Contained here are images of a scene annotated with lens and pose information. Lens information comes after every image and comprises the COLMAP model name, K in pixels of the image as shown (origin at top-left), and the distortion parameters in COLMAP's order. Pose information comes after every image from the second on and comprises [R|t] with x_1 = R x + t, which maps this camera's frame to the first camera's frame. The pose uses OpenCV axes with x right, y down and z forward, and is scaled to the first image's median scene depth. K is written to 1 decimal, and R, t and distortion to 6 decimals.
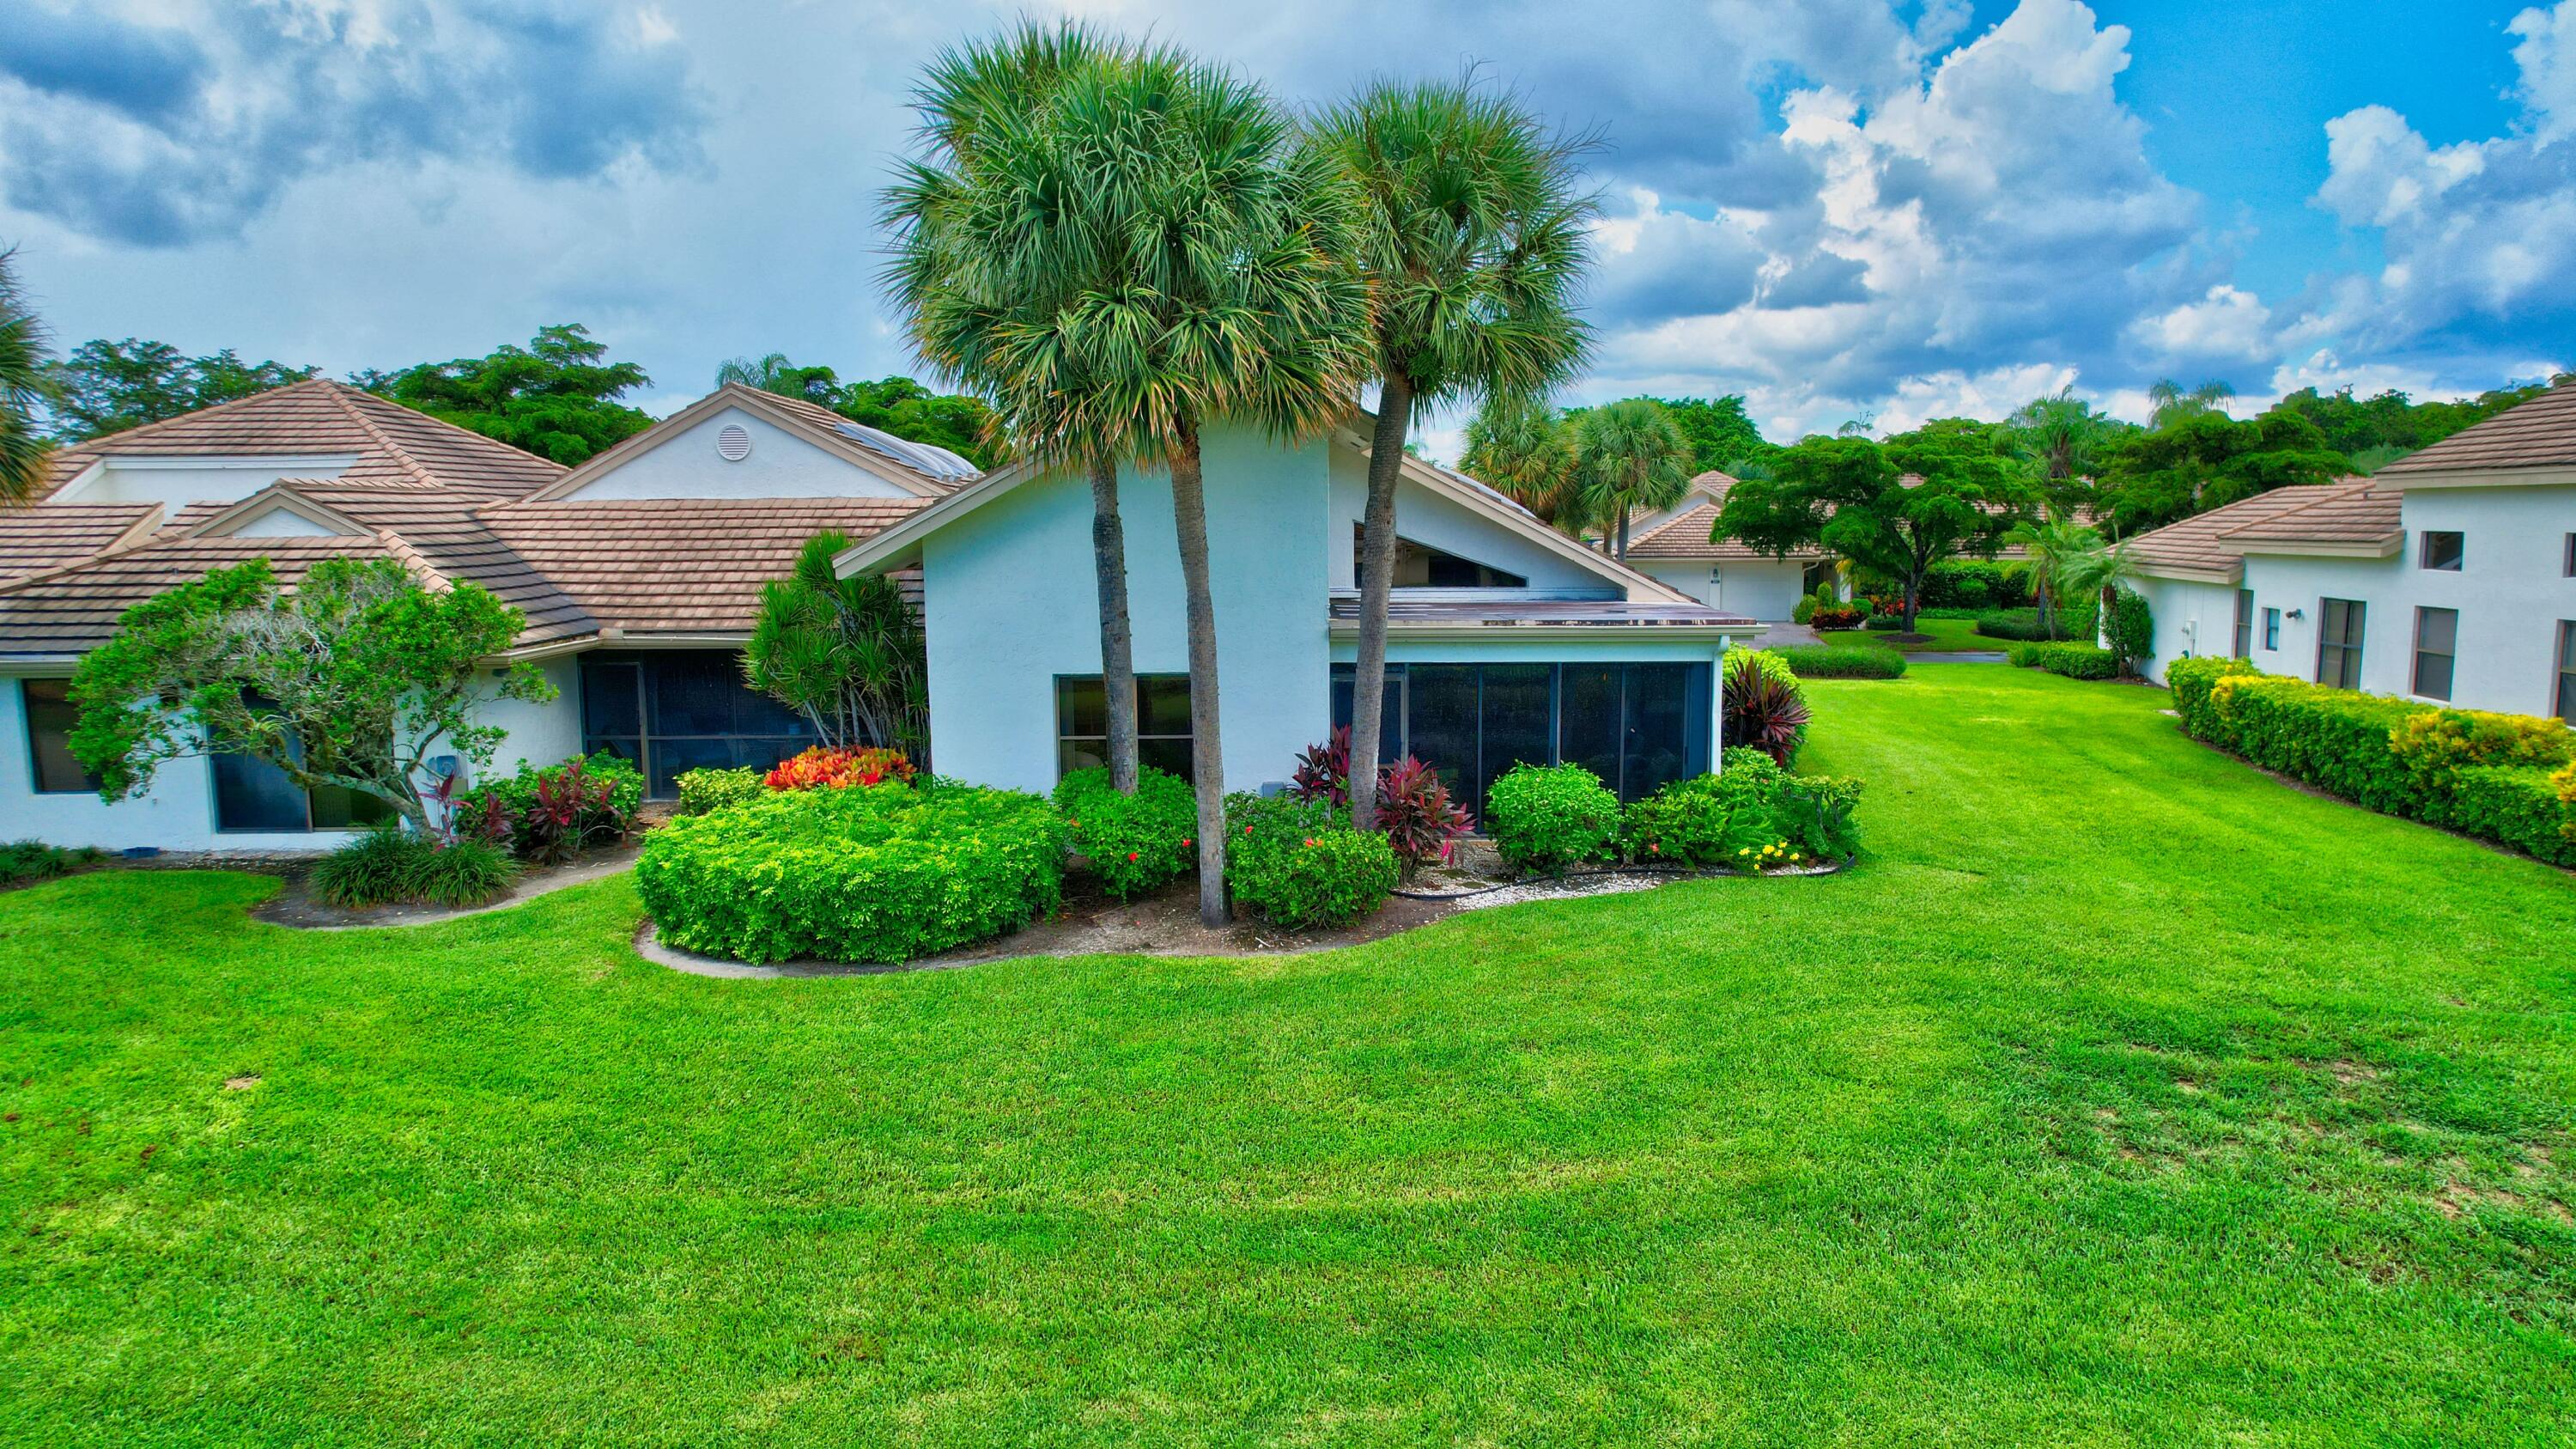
lens RADIAL K [[1652.5, 0, 1287.2], [0, 1652.5, 730.4], [0, 0, 1]] dist [-0.076994, 0.068132]
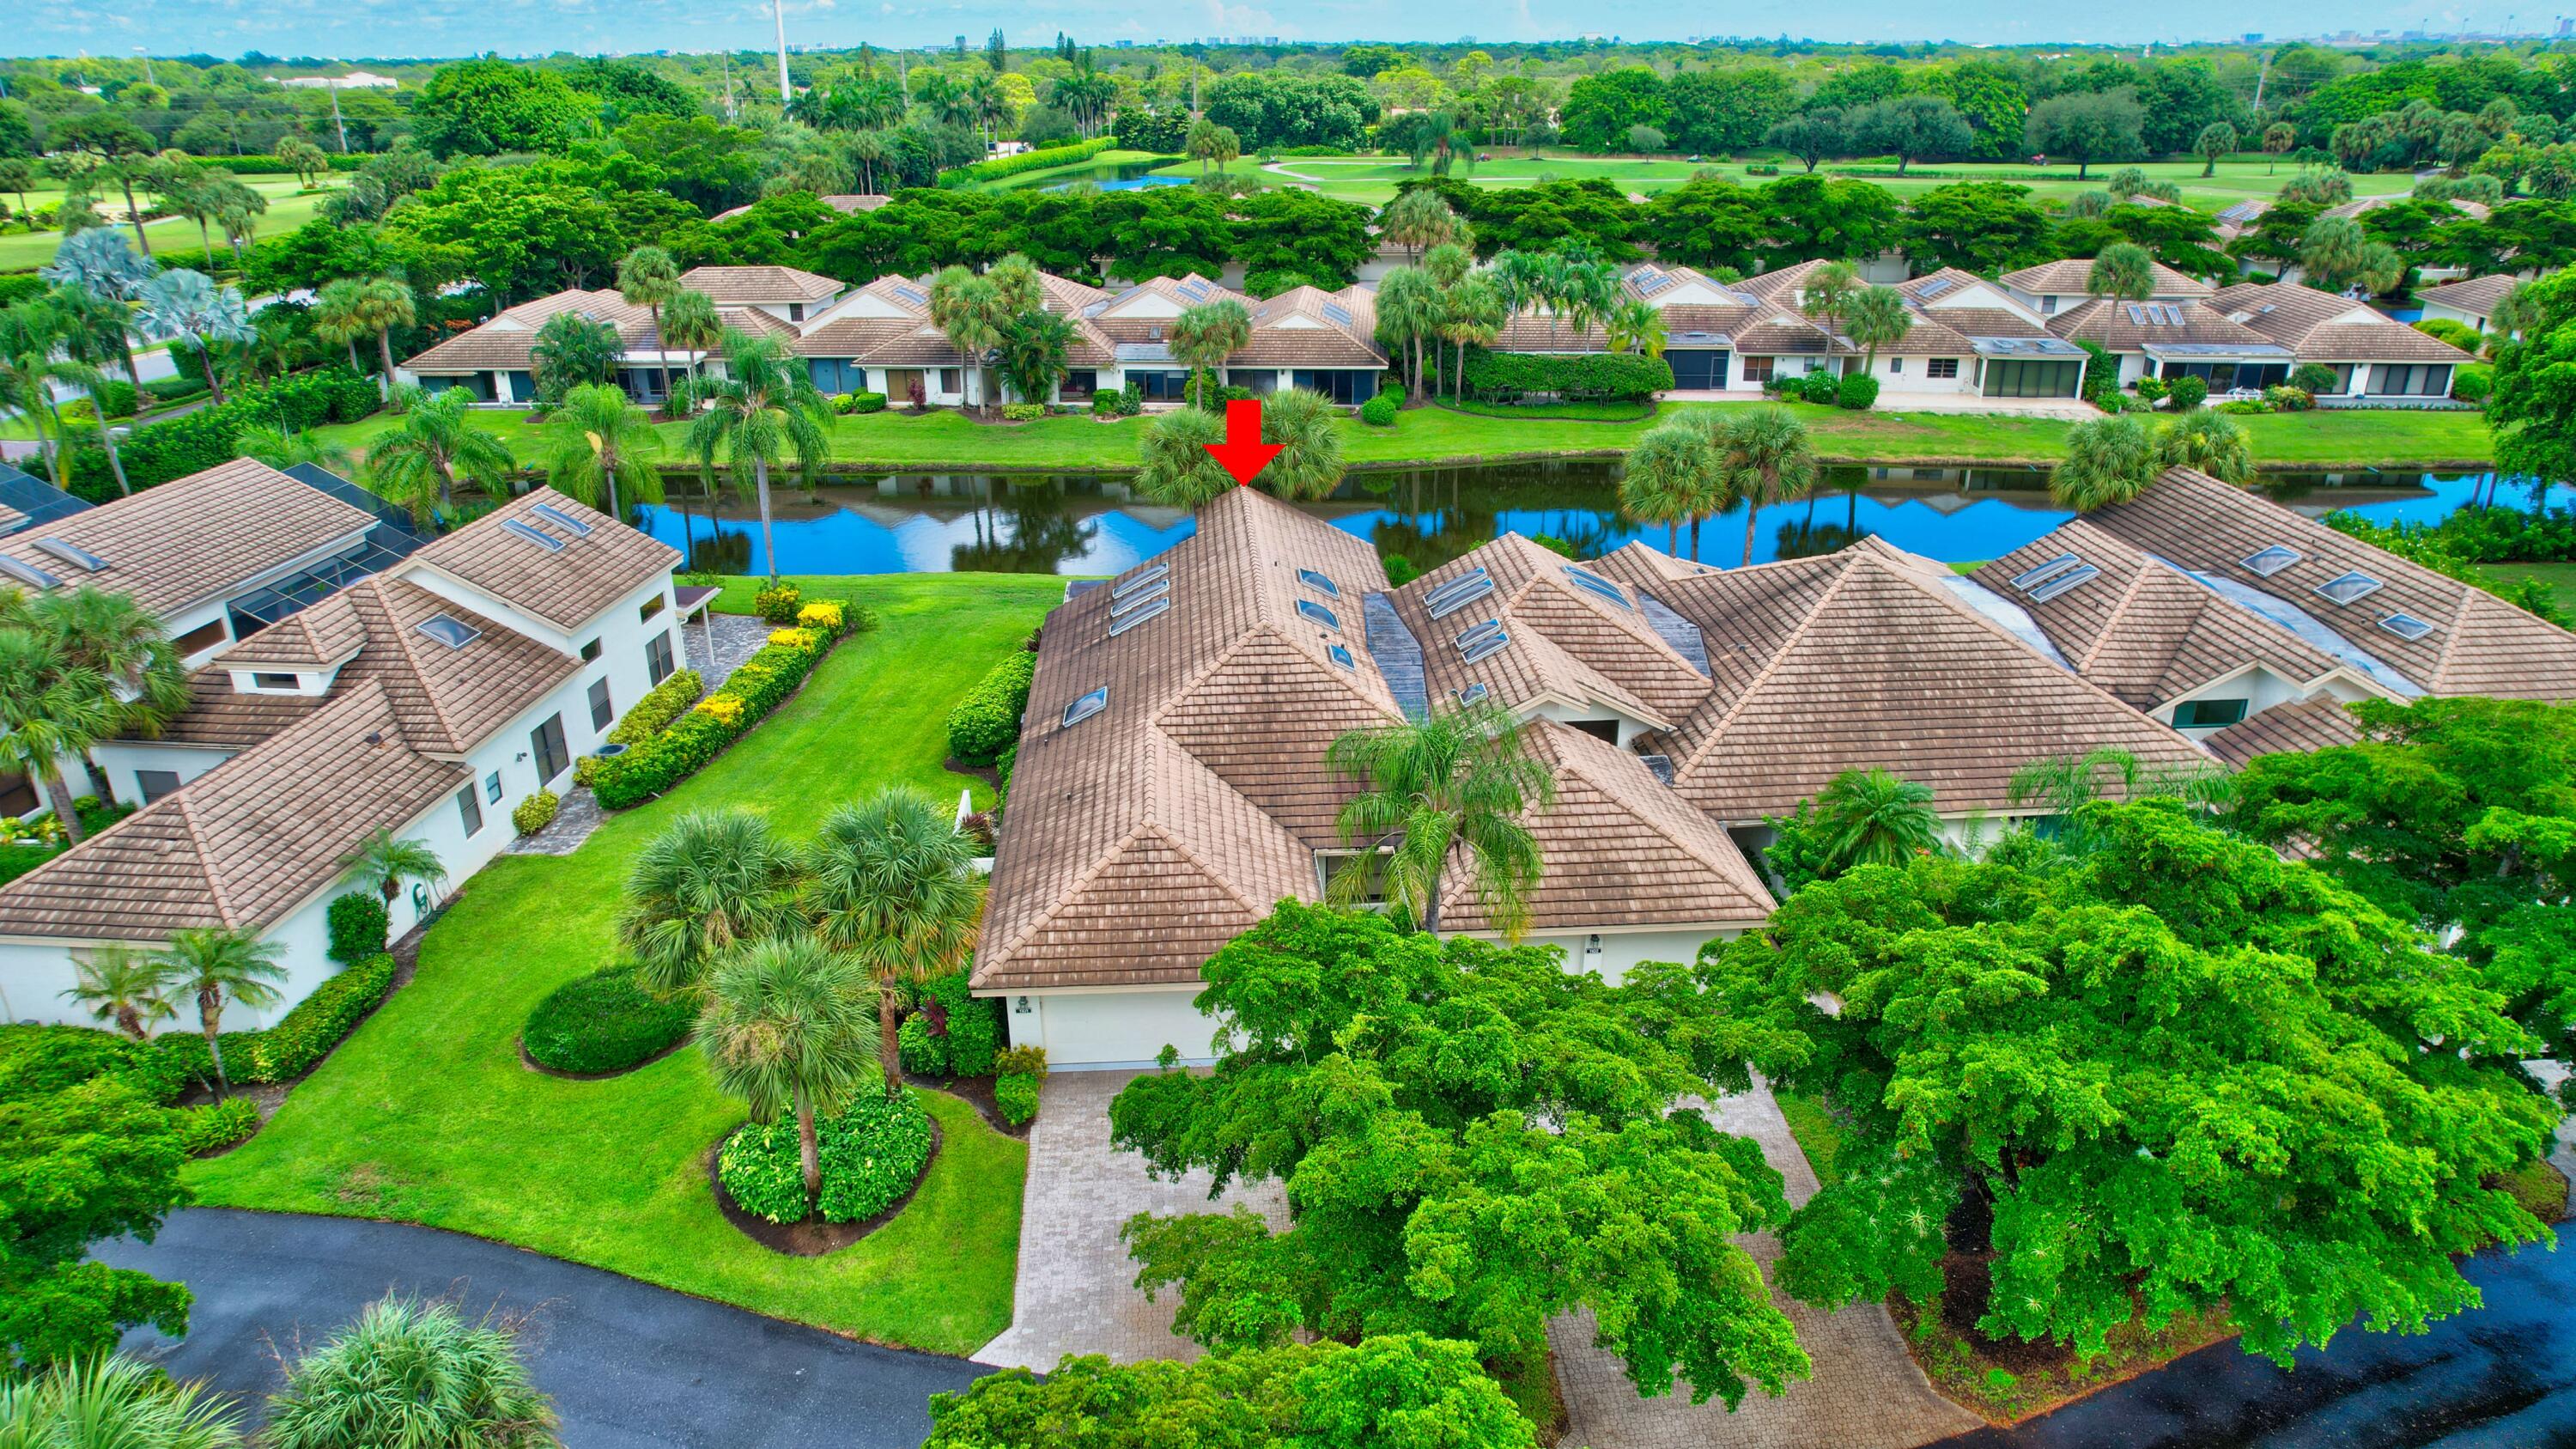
lens RADIAL K [[1652.5, 0, 1286.8], [0, 1652.5, 719.3], [0, 0, 1]] dist [-0.076994, 0.068132]
pose [[-0.999110, 0.031487, -0.028056, -0.007100], [0.013339, 0.867046, 0.498050, -1.538947], [0.040008, 0.497233, -0.866694, 4.324009]]
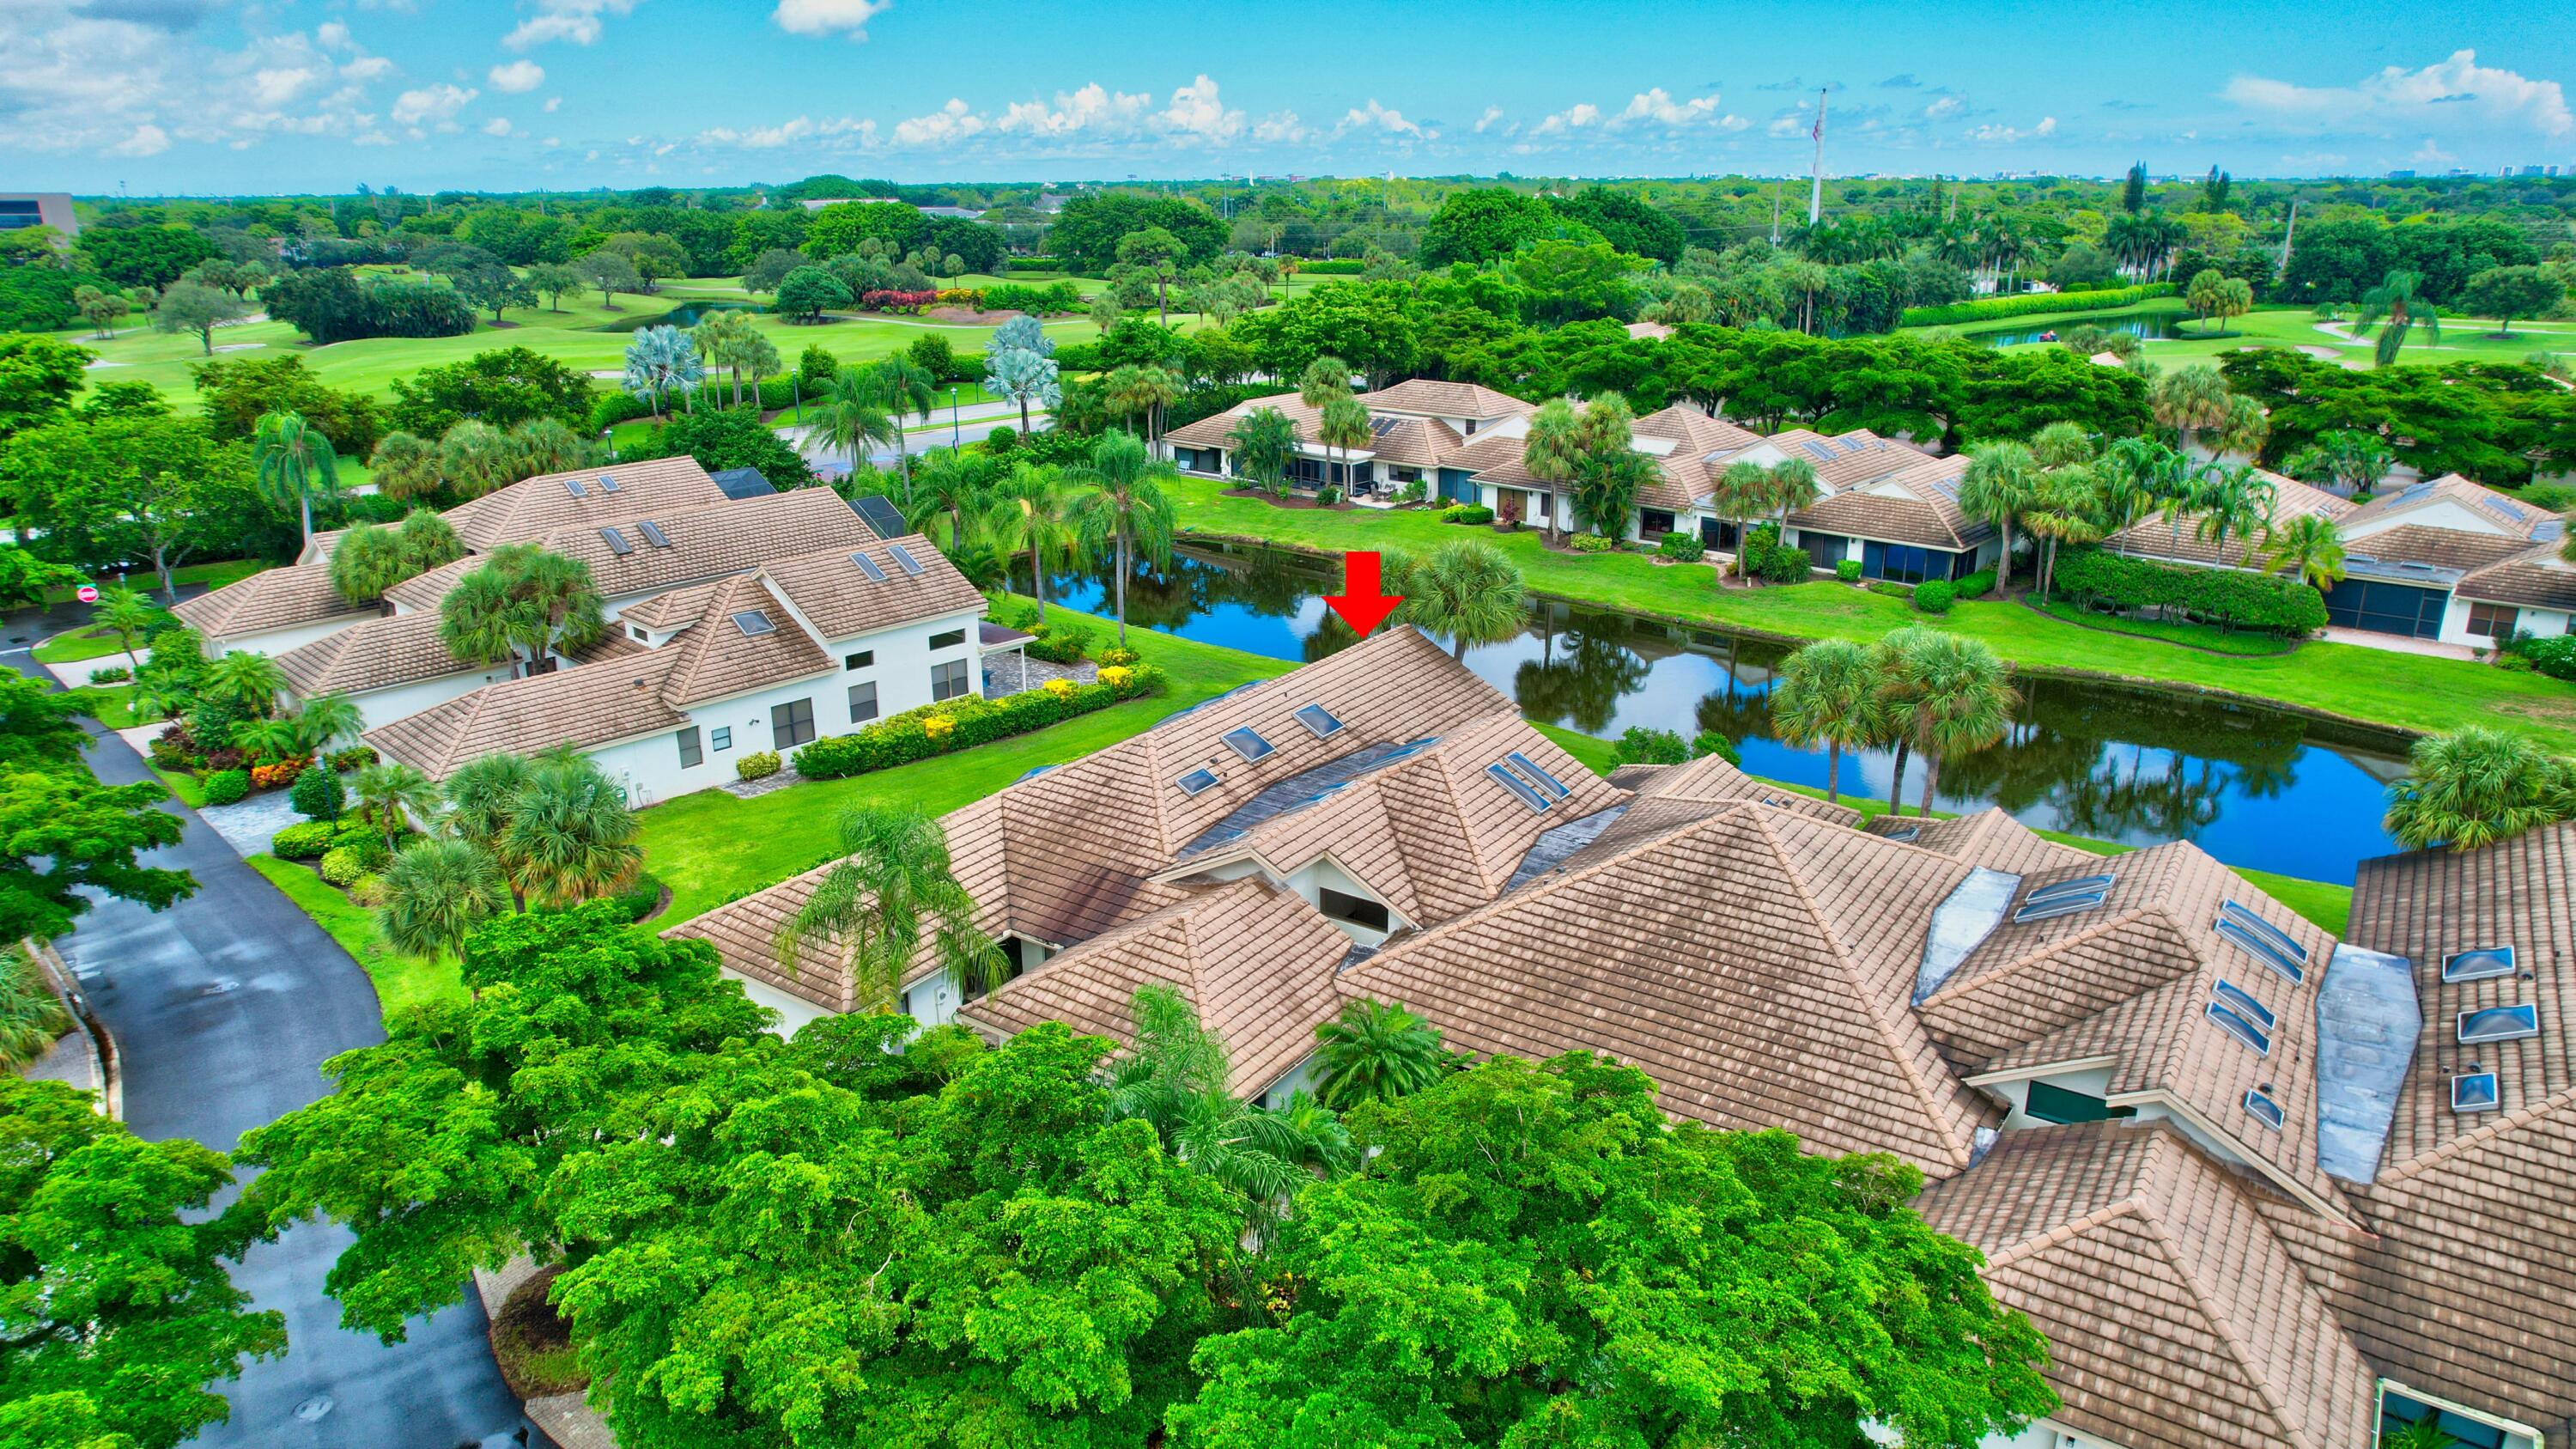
lens RADIAL K [[1652.5, 0, 1286.9], [0, 1652.5, 728.3], [0, 0, 1]] dist [-0.076994, 0.068132]
pose [[-0.804255, -0.172410, 0.568725, -1.871142], [0.093124, 0.908608, 0.407135, -1.520986], [-0.586942, 0.380402, -0.714698, 3.875975]]
